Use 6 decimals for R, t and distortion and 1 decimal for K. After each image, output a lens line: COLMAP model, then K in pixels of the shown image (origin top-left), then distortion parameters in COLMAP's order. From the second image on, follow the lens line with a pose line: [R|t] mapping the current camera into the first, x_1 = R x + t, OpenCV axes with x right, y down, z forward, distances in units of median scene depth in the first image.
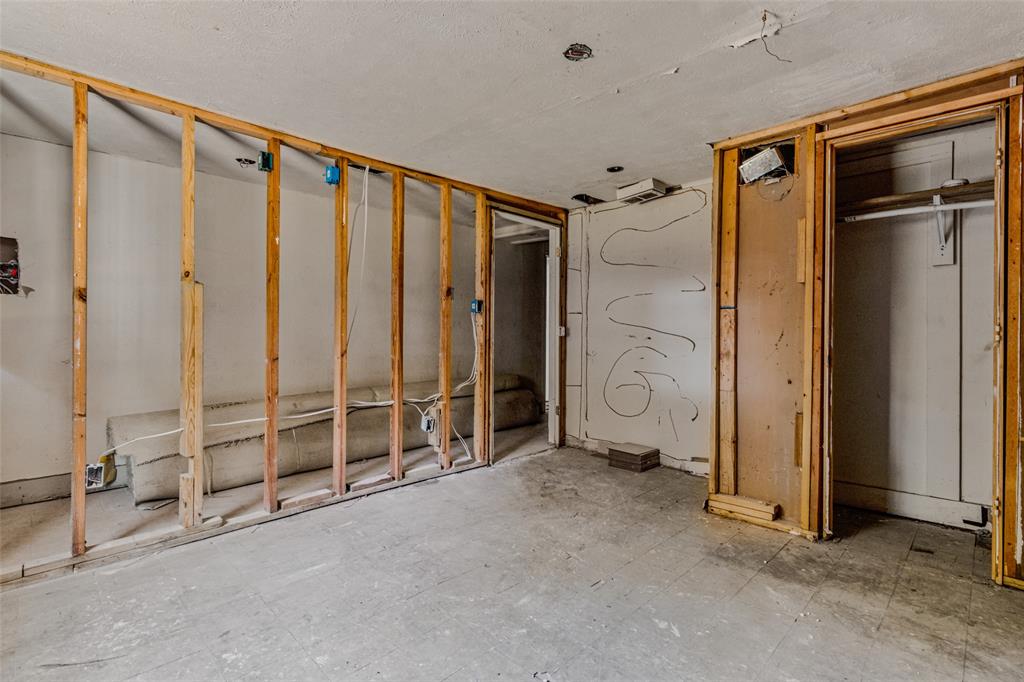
lens RADIAL K [[485.0, 0, 513.3], [0, 485.0, 334.9], [0, 0, 1]] dist [-0.000066, -0.000115]
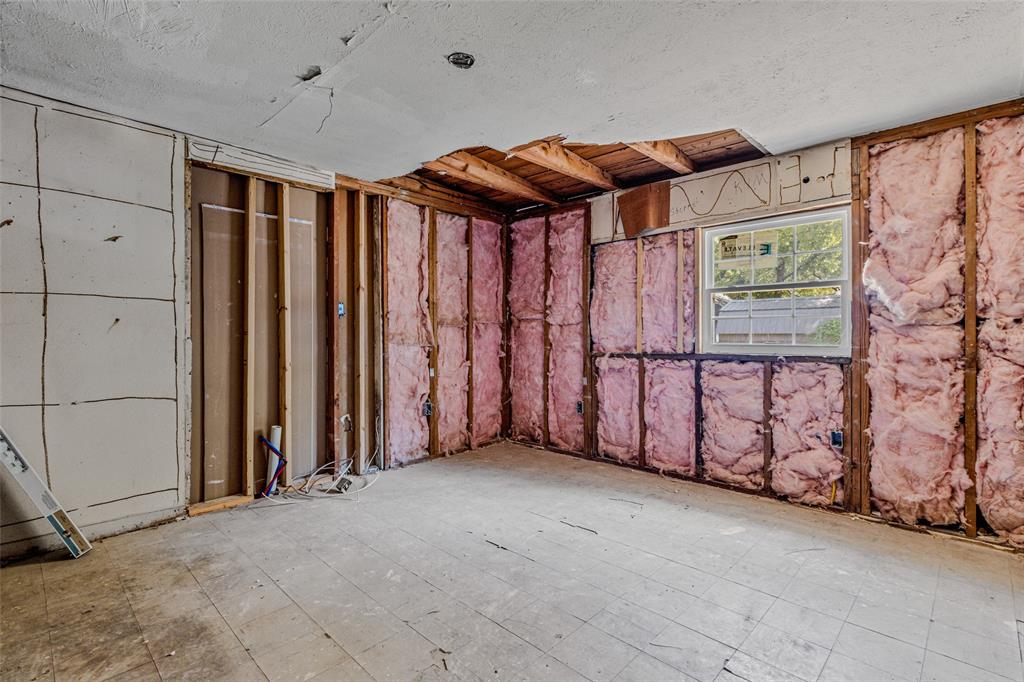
lens RADIAL K [[485.0, 0, 510.6], [0, 485.0, 336.2], [0, 0, 1]] dist [-0.000066, -0.000115]
pose [[-0.999936, -0.003948, -0.010625, 0.037755], [-0.004064, 0.999932, 0.010906, -0.008667], [0.010581, 0.010949, -0.999884, 1.967562]]
